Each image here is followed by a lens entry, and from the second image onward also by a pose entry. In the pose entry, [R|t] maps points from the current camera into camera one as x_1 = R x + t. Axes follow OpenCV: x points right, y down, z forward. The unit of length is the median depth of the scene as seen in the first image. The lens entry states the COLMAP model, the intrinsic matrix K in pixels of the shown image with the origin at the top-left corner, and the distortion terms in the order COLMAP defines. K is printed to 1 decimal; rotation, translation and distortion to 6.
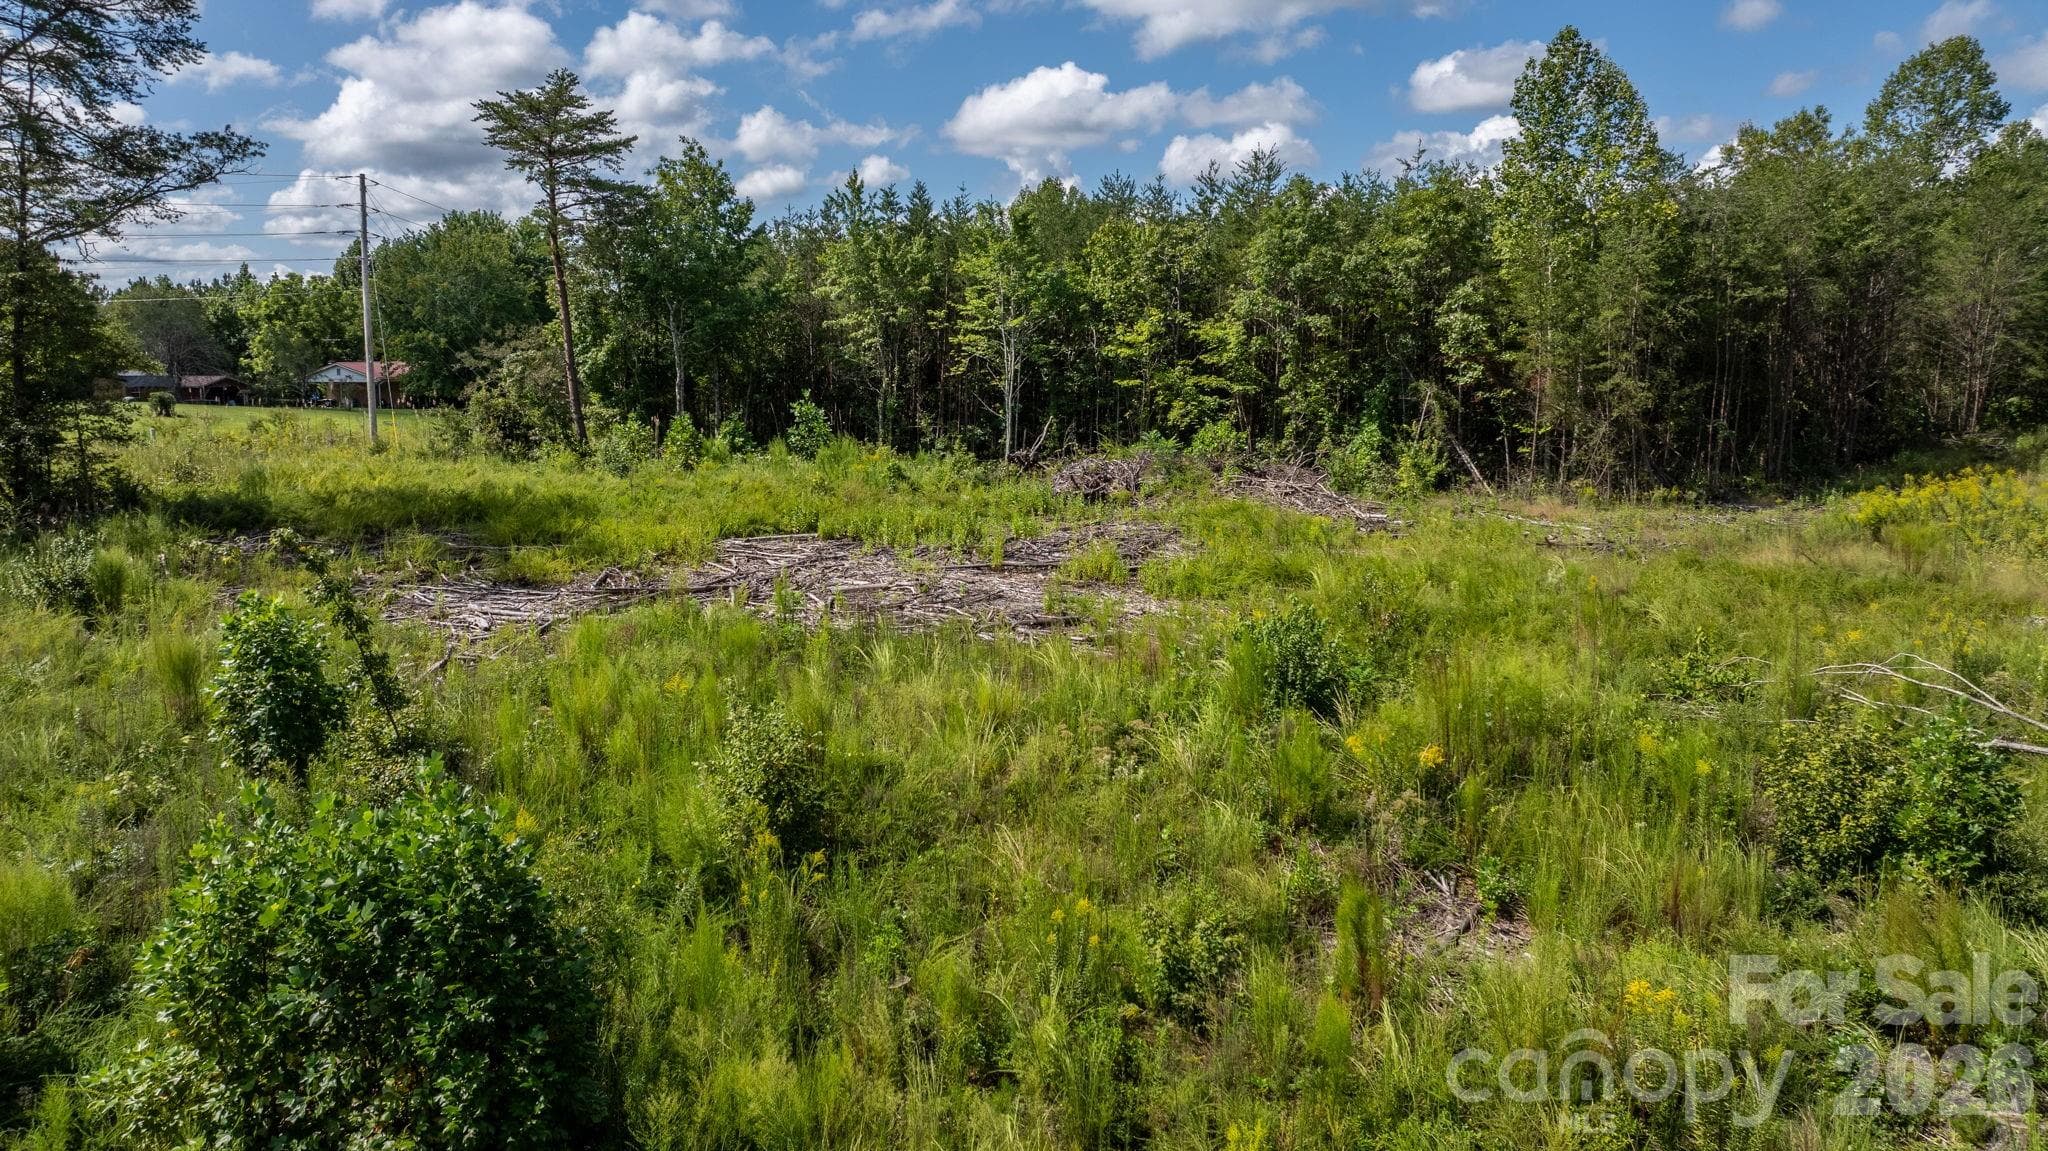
lens RADIAL K [[1445.6, 0, 1024.0], [0, 1445.6, 575.5], [0, 0, 1]] dist [0.002753, -0.054694]
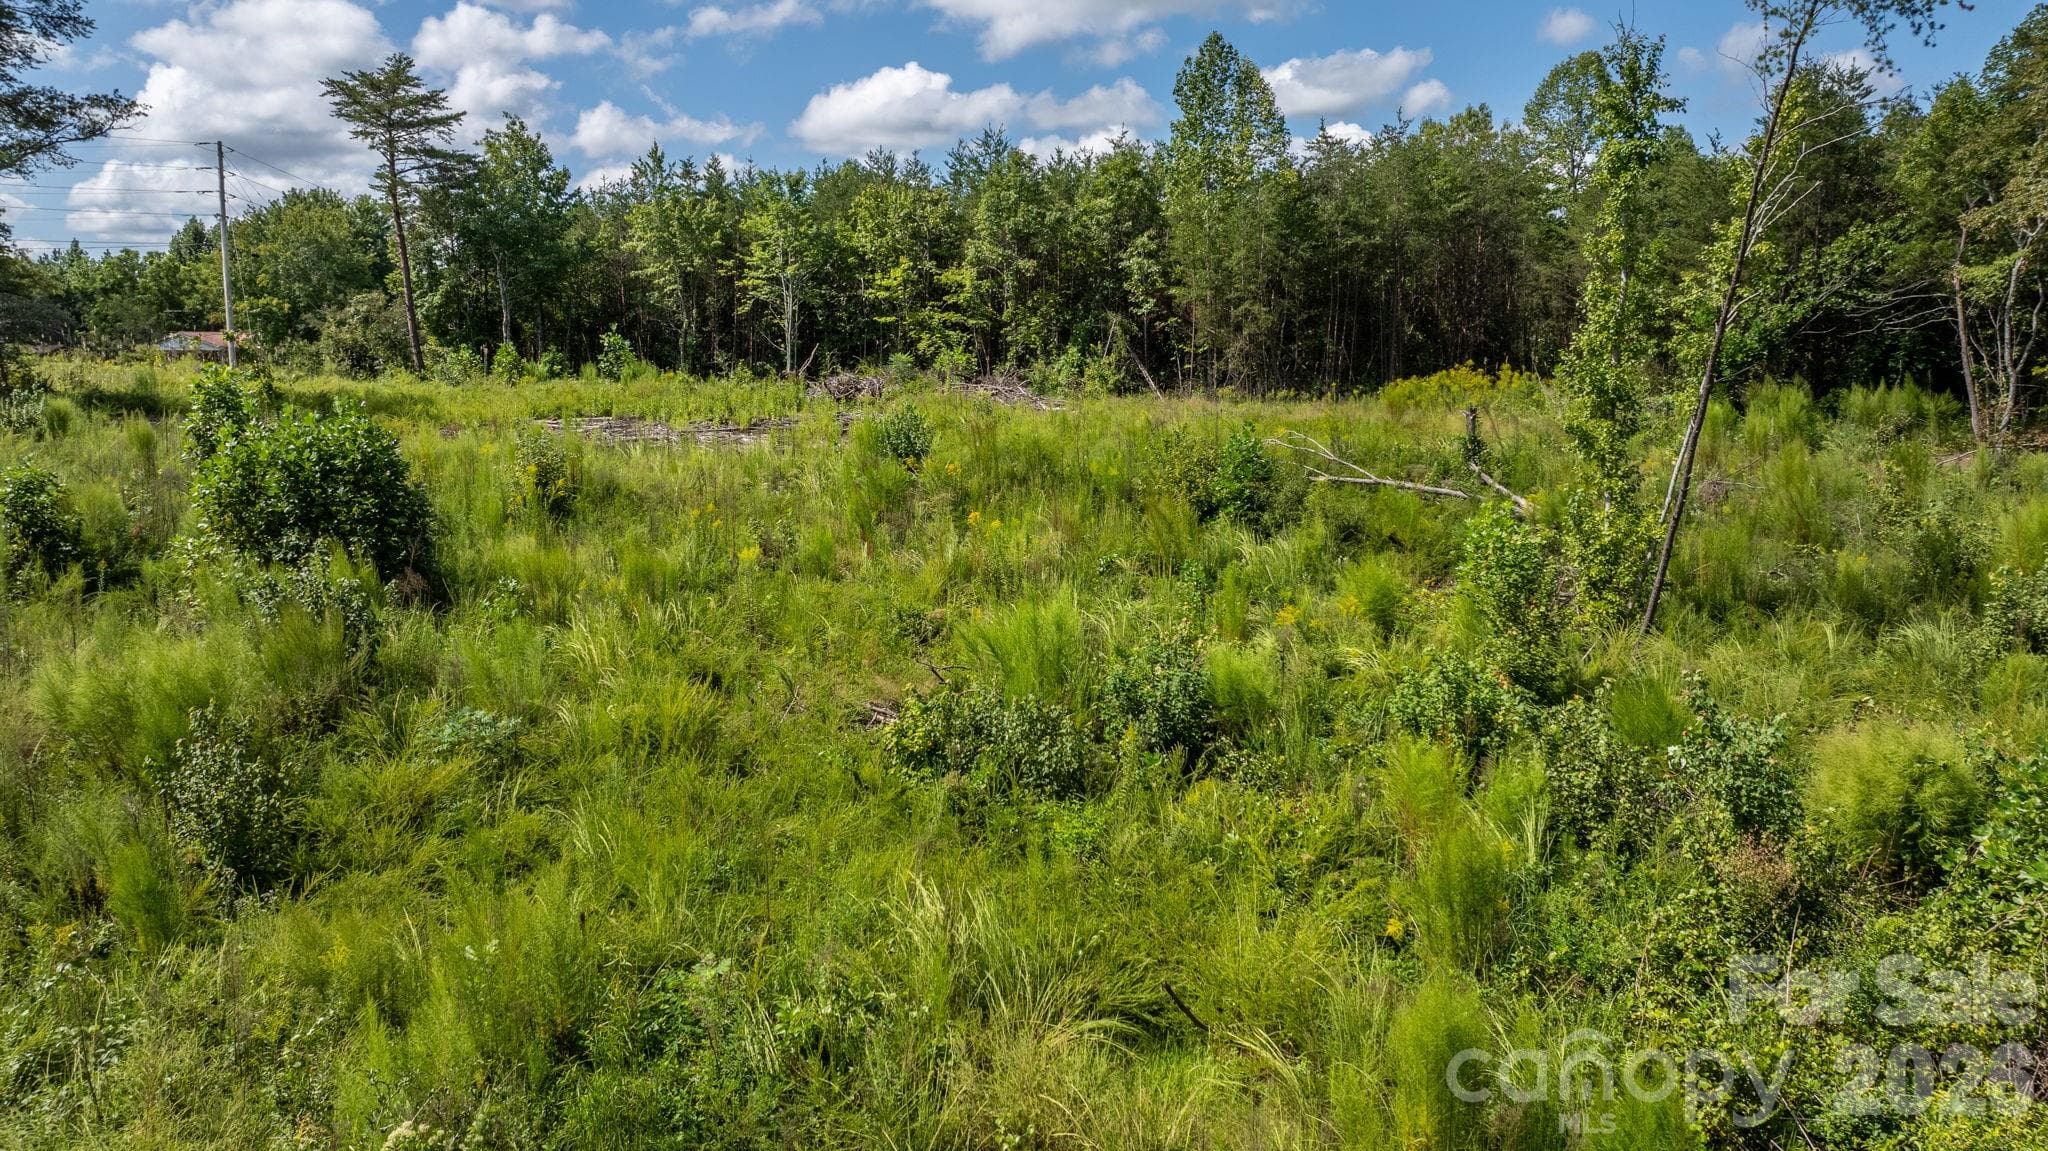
lens RADIAL K [[1451.4, 0, 1024.0], [0, 1451.4, 575.5], [0, 0, 1]] dist [-0.037248, 0.037814]
pose [[0.995081, -0.014571, 0.097990, 0.063368], [0.014655, 0.999893, -0.000145, 0.080101], [-0.097978, 0.001580, 0.995187, -0.210807]]
